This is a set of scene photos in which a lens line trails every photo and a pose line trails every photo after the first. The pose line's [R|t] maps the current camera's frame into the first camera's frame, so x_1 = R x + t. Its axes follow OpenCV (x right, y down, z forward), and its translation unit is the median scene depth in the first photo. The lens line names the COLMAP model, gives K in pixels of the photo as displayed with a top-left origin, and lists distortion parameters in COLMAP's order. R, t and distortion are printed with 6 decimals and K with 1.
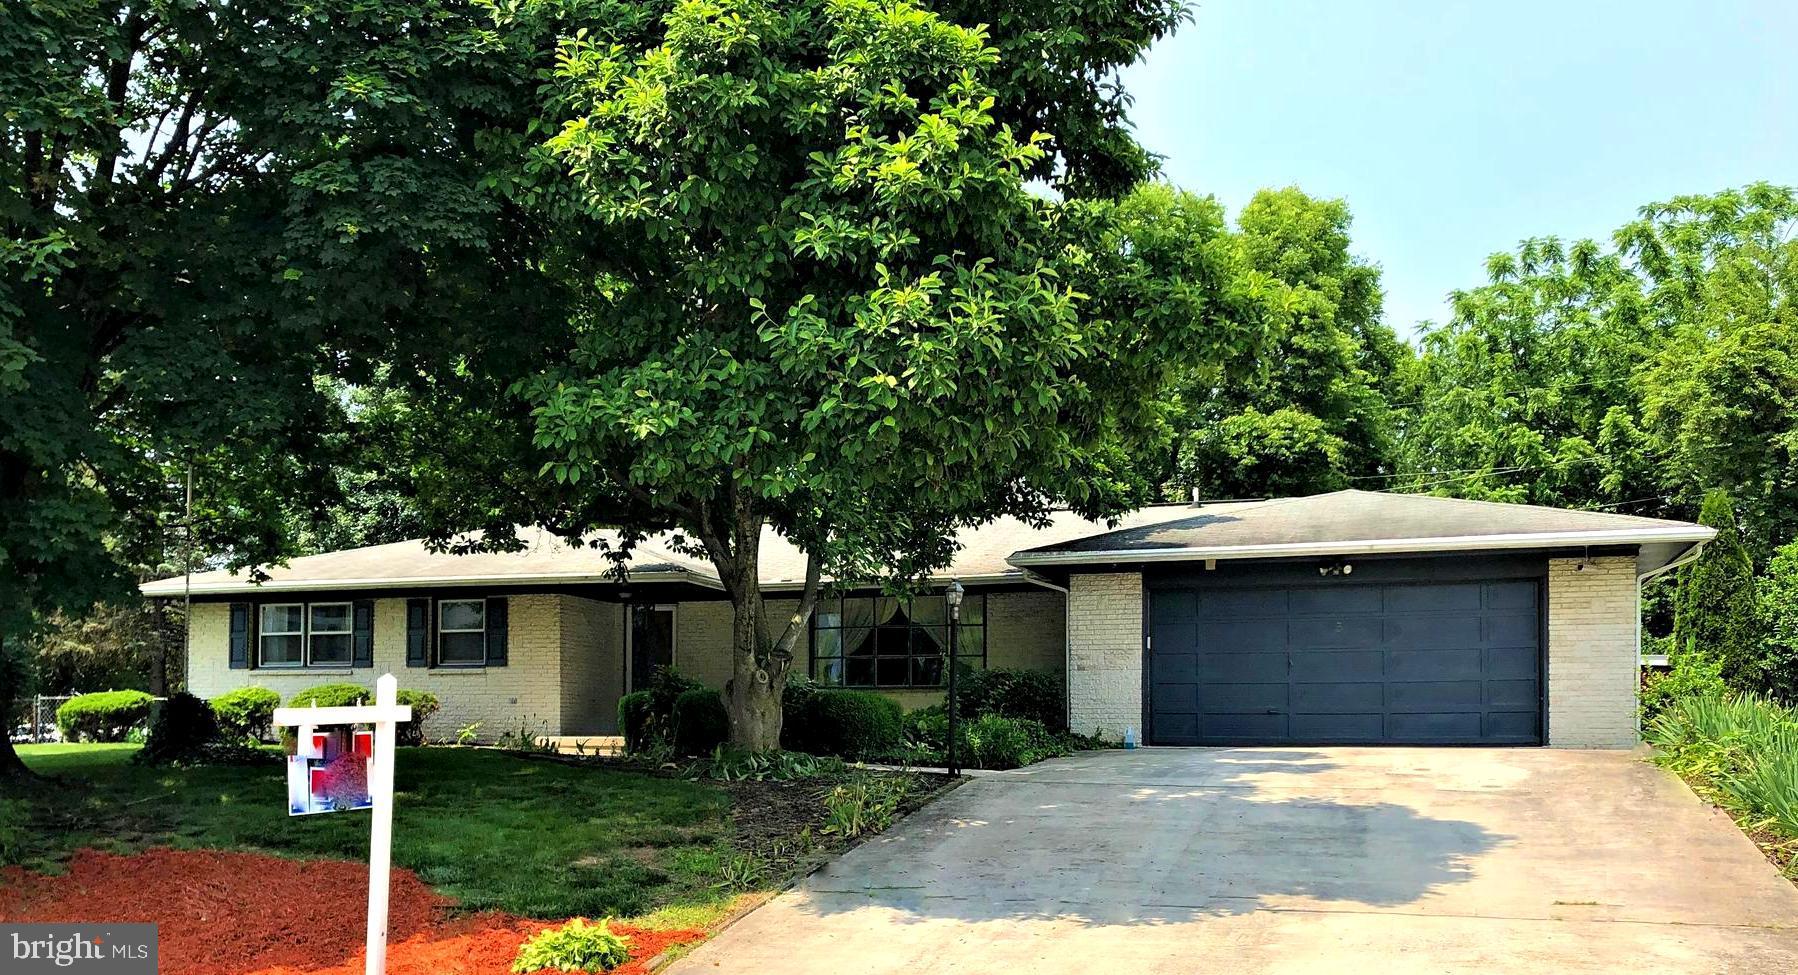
lens RADIAL K [[1952.1, 0, 899.0], [0, 1952.1, 487.5], [0, 0, 1]] dist [-0.004920, -0.006202]
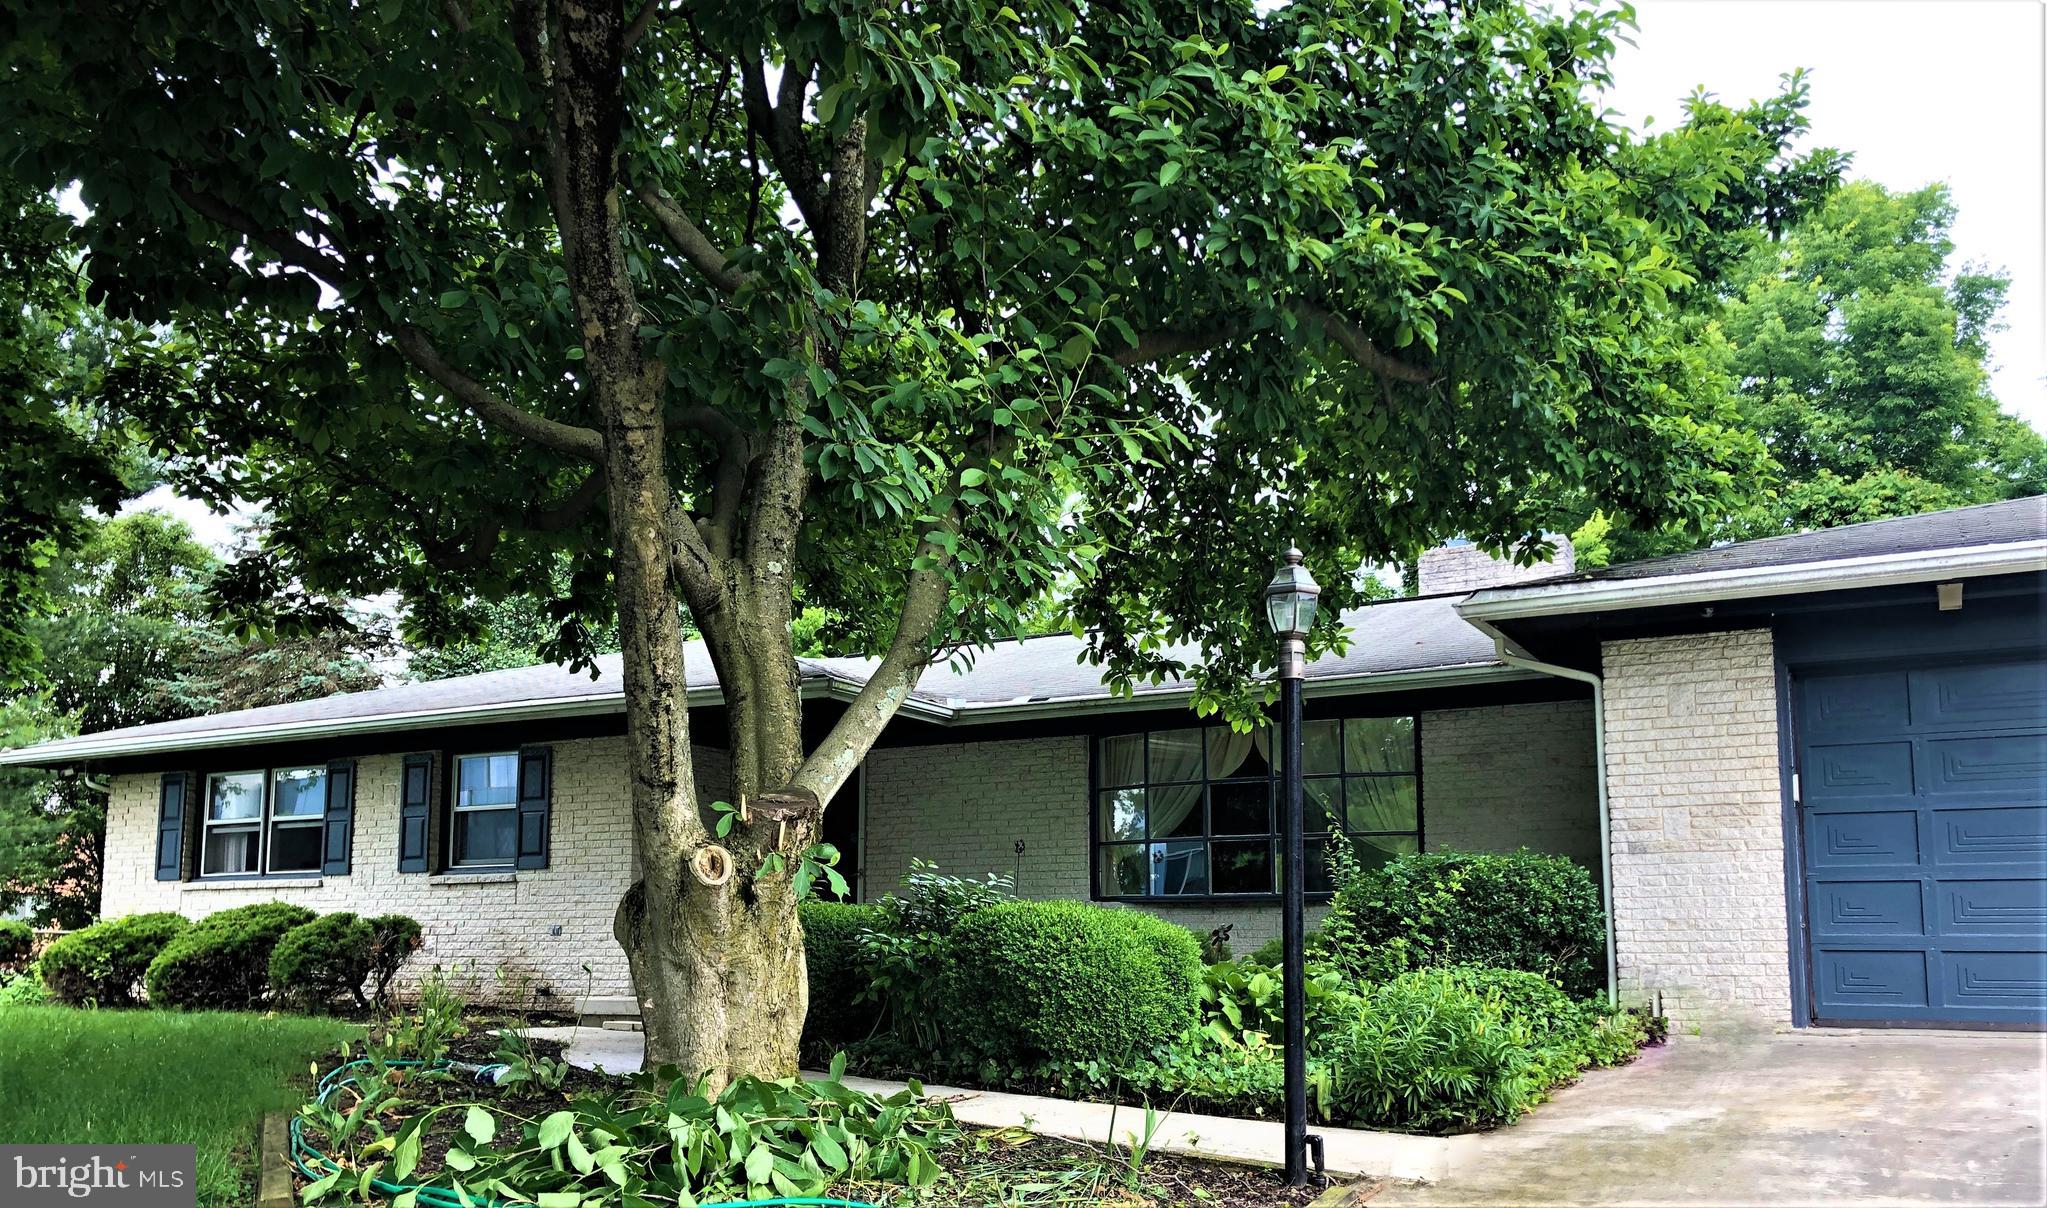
lens RADIAL K [[2264.9, 0, 1023.5], [0, 2264.9, 604.0], [0, 0, 1]] dist [-0.011024, -0.004530]
pose [[0.990457, -0.028700, -0.134798, 0.022129], [0.024689, 0.999204, -0.031334, 0.041953], [0.135590, 0.027707, 0.990378, 0.398008]]
